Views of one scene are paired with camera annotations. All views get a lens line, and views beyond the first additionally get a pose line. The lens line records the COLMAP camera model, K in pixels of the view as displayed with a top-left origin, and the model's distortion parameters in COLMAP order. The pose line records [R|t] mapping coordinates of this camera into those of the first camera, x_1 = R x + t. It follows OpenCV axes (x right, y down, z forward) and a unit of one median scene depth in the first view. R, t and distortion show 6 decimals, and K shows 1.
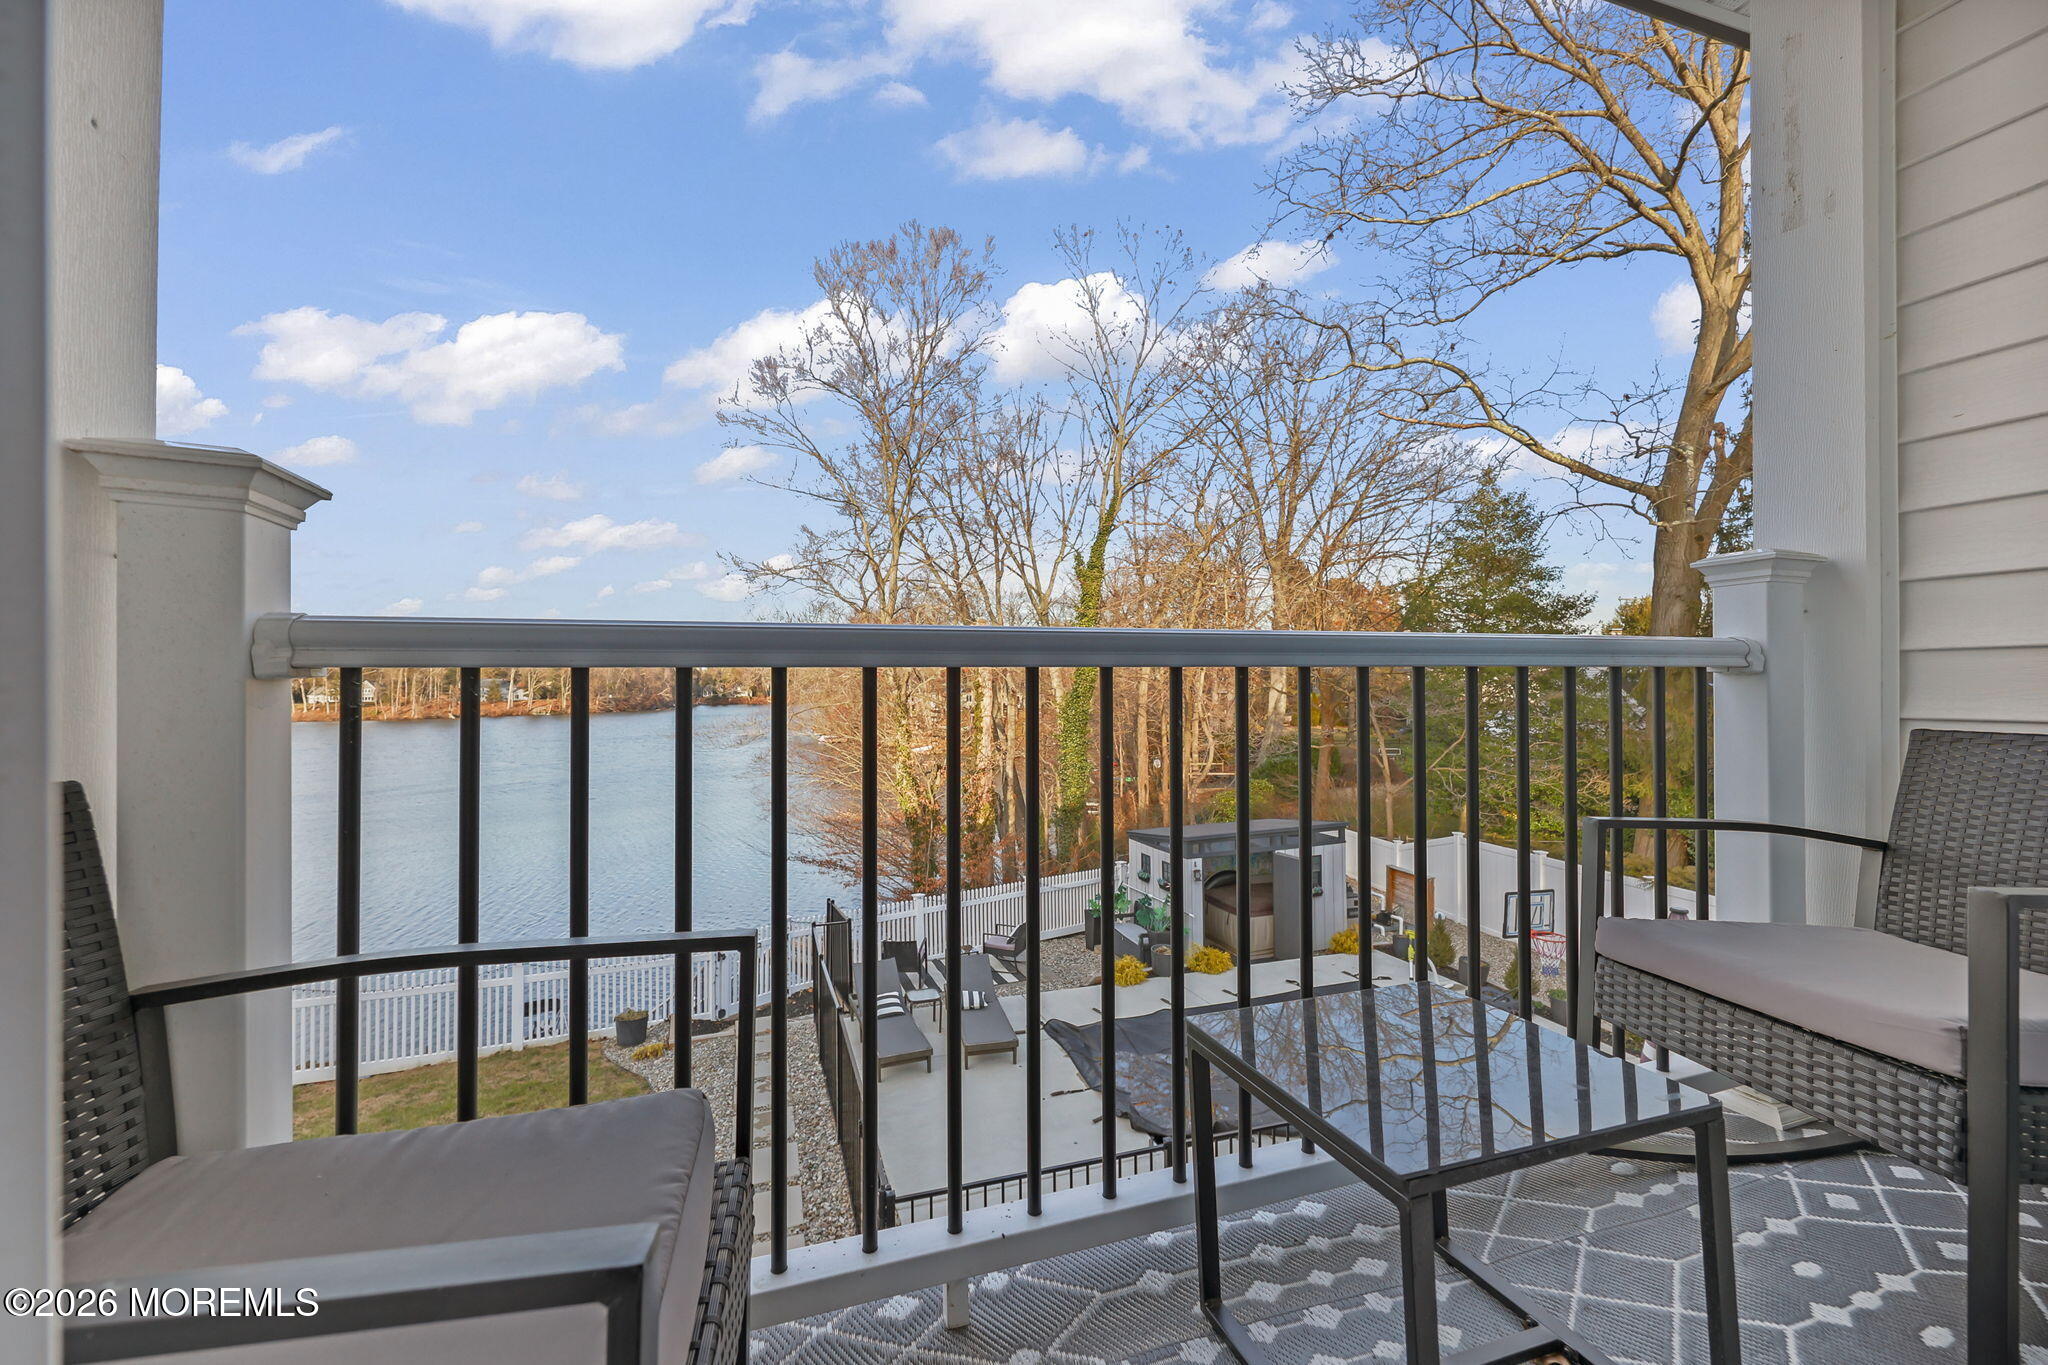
lens RADIAL K [[837.3, 0, 1030.5], [0, 837.3, 681.4], [0, 0, 1]] dist [-0.003531, -0.000110]
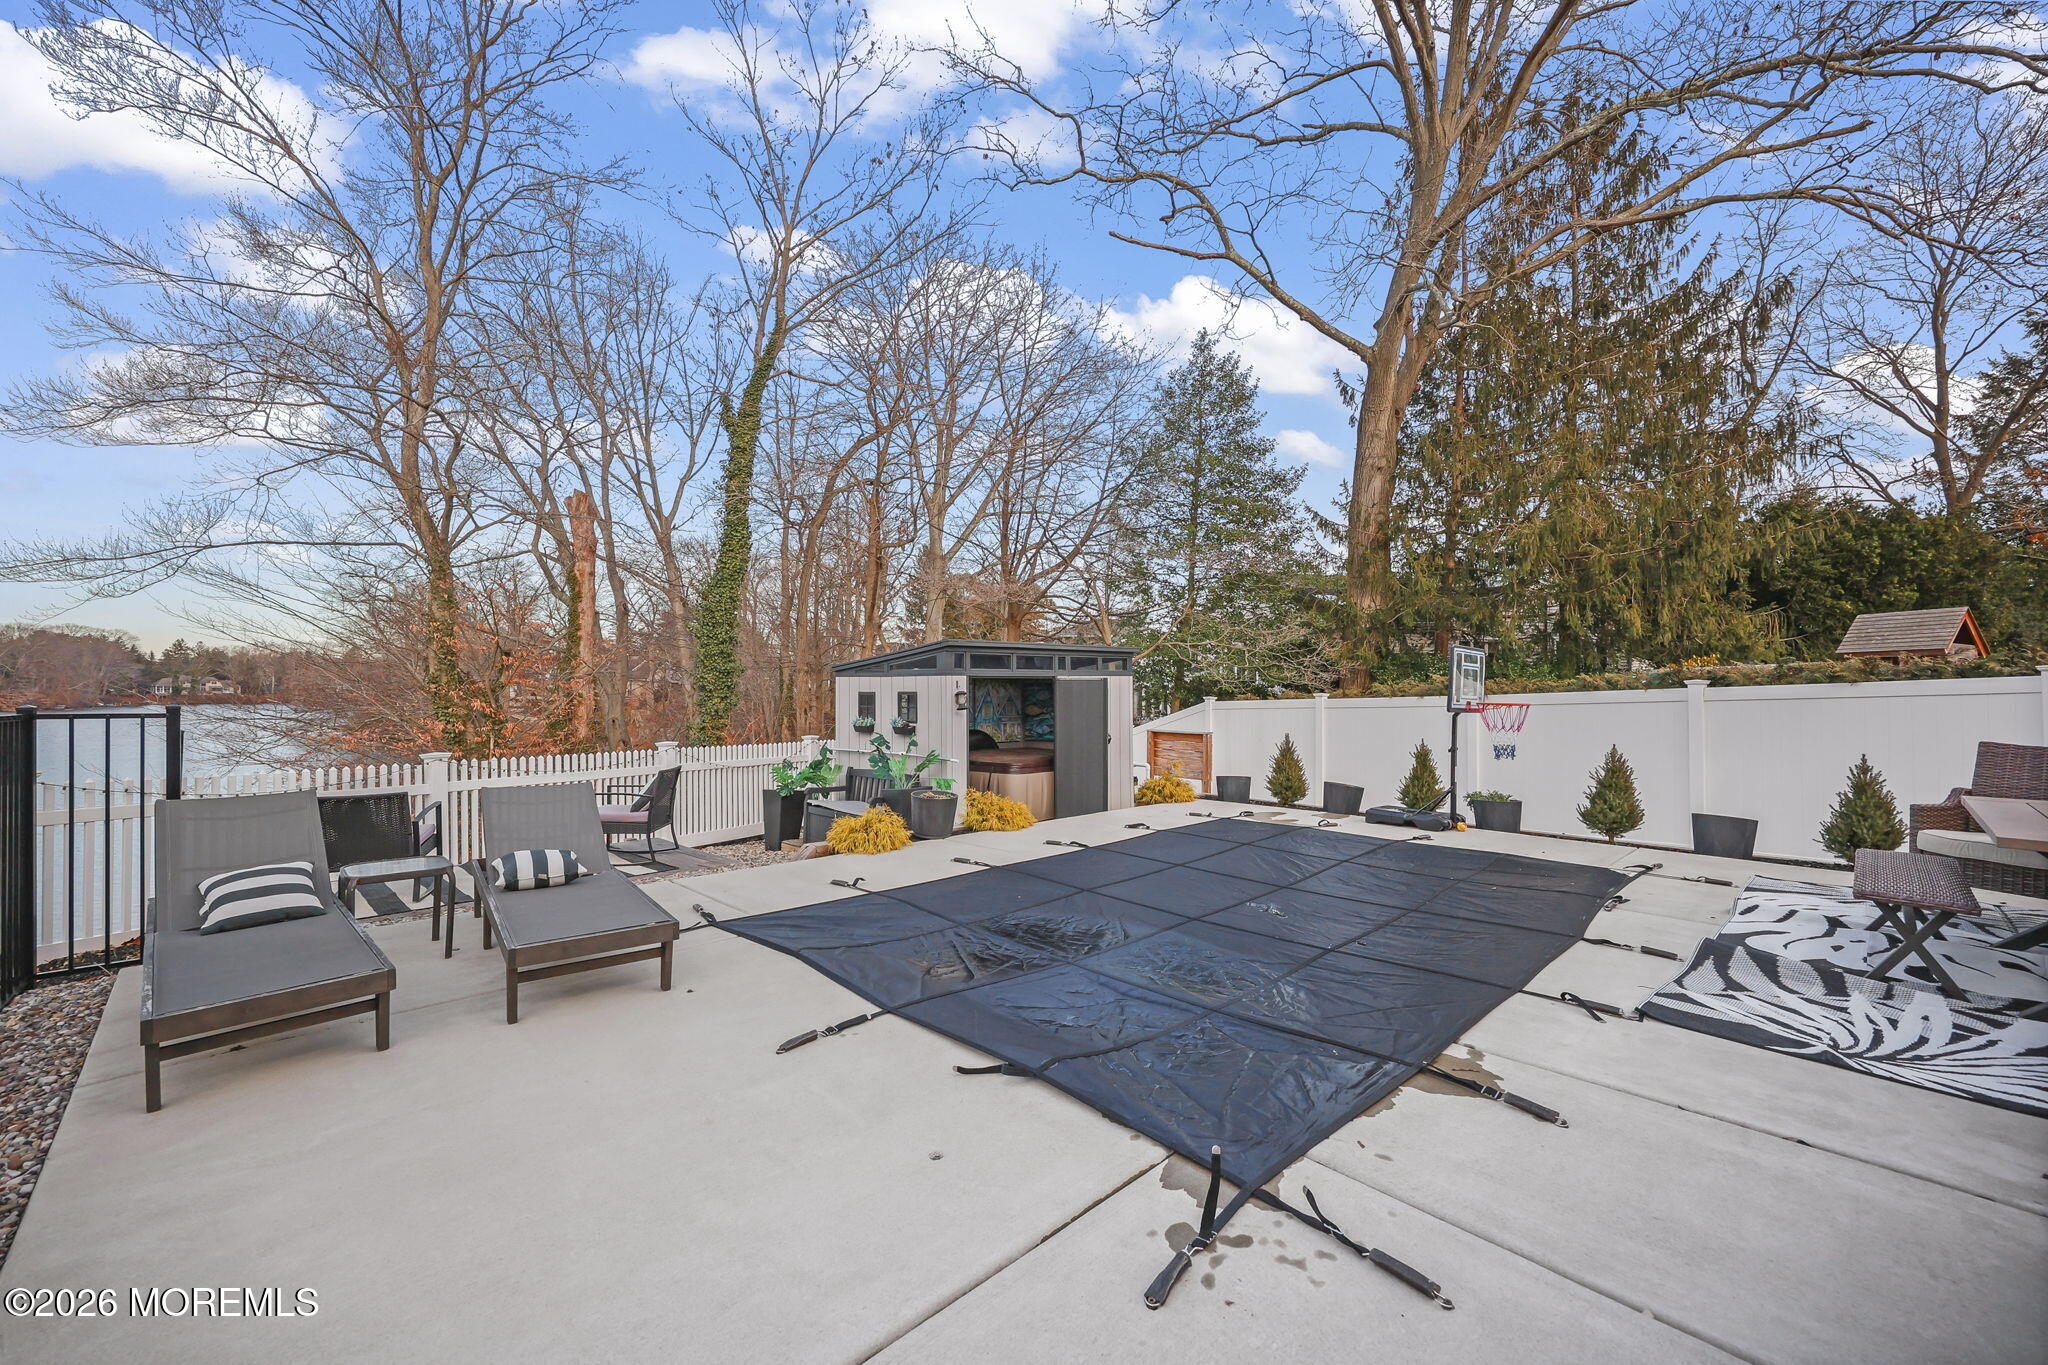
lens RADIAL K [[810.9, 0, 1023.5], [0, 810.9, 683.1], [0, 0, 1]] dist [-0.001140, -0.000041]
pose [[0.903735, 0.013161, 0.427890, -0.012920], [-0.015233, 0.999883, 0.001420, 0.123922], [-0.427822, -0.007802, 0.903830, 0.240217]]
